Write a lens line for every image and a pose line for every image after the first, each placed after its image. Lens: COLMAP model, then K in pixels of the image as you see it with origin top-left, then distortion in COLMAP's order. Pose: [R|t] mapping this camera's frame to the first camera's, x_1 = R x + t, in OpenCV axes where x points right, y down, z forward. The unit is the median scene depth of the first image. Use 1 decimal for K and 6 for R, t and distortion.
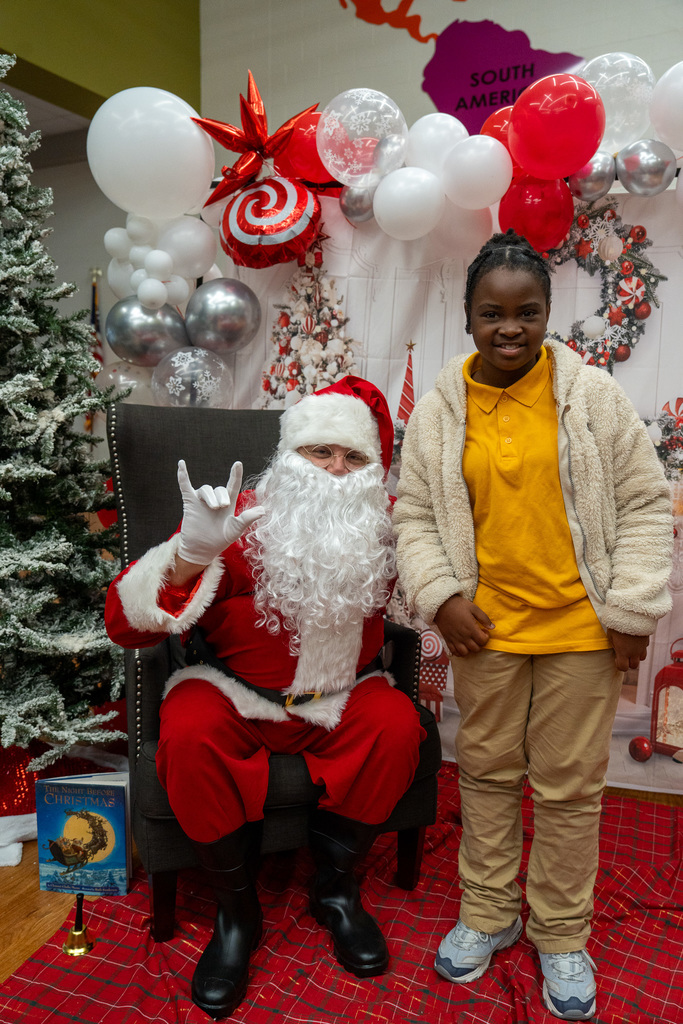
lens RADIAL K [[813.1, 0, 340.2], [0, 813.1, 517.3], [0, 0, 1]] dist [-0.061389, 0.097437]
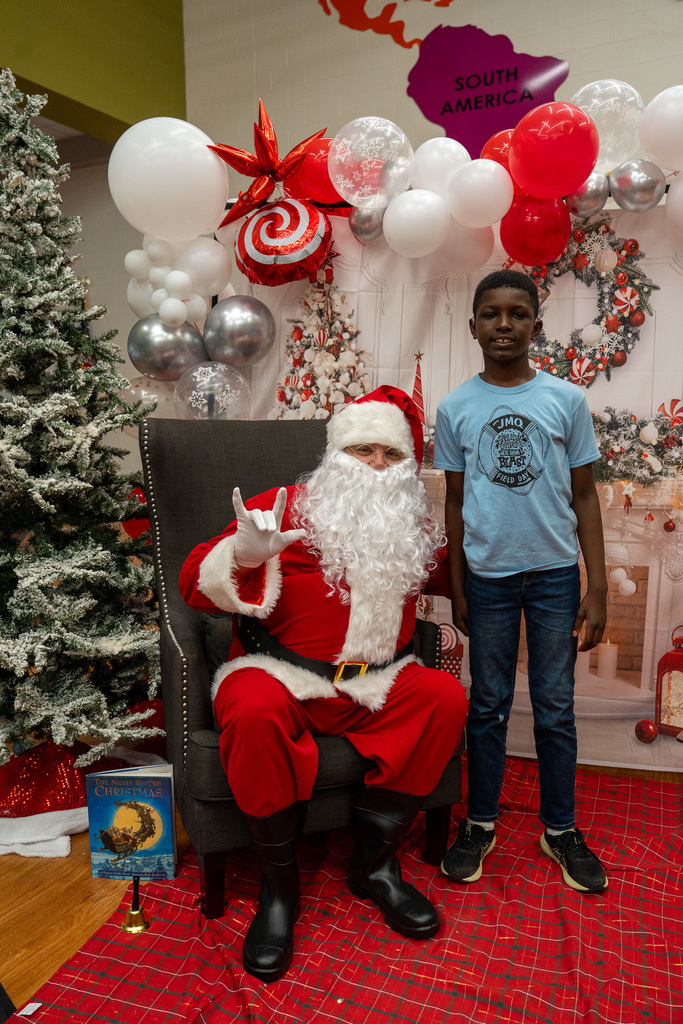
lens RADIAL K [[821.6, 0, 343.9], [0, 821.6, 518.5], [0, 0, 1]] dist [-0.052426, 0.087887]
pose [[0.999476, -0.027046, 0.017766, -0.038611], [0.027075, 0.999632, -0.001403, -0.000956], [-0.017722, 0.001883, 0.999841, -0.070859]]
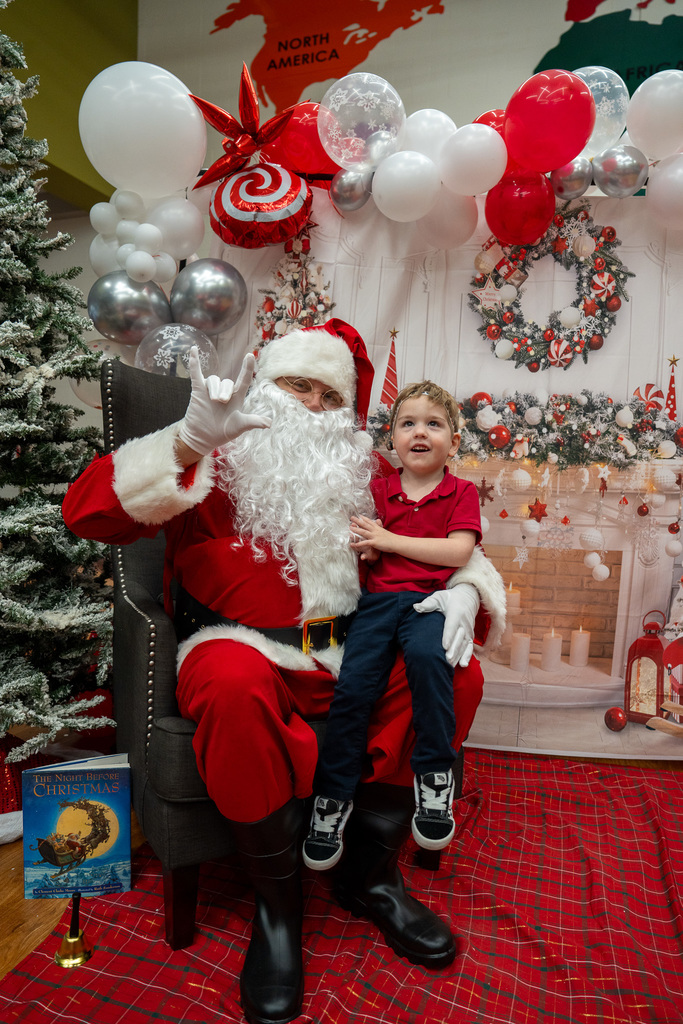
lens RADIAL K [[699.8, 0, 341.5], [0, 699.8, 512.0], [0, 0, 1]] dist [-0.109387, 0.089842]
pose [[0.988332, 0.005324, 0.152220, -0.123565], [0.004987, 0.997722, -0.067273, 0.082294], [-0.152231, 0.067248, 0.986055, 0.169950]]
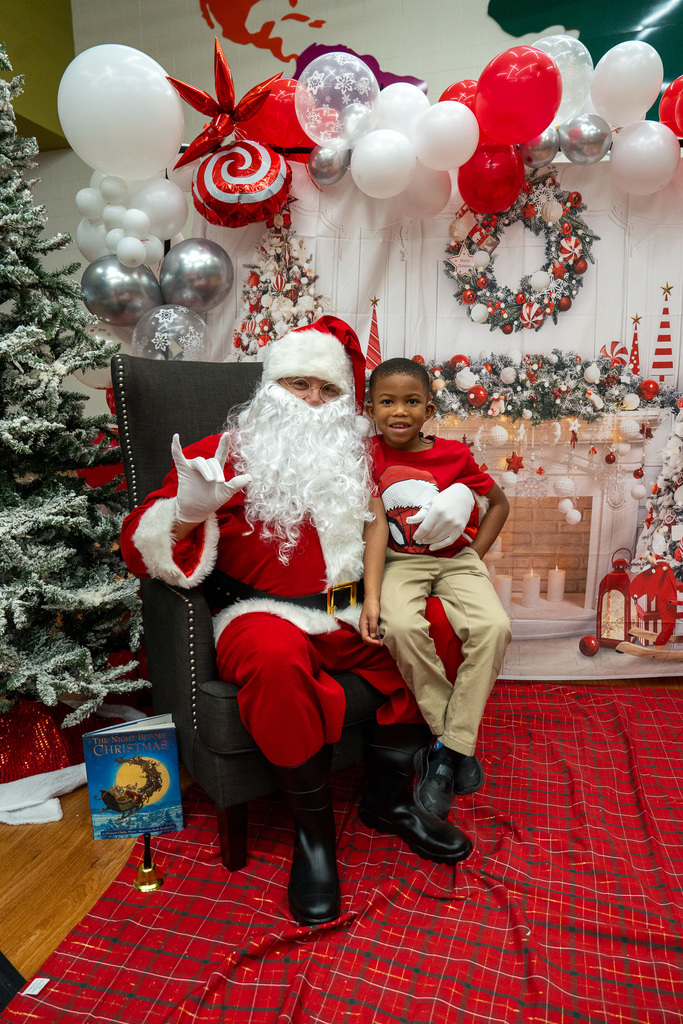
lens RADIAL K [[699.8, 0, 341.5], [0, 699.8, 512.0], [0, 0, 1]] dist [-0.109387, 0.089842]
pose [[0.978851, -0.068354, 0.192817, -0.171054], [0.061266, 0.997216, 0.042495, 0.030817], [-0.195185, -0.029784, 0.980314, 0.098760]]
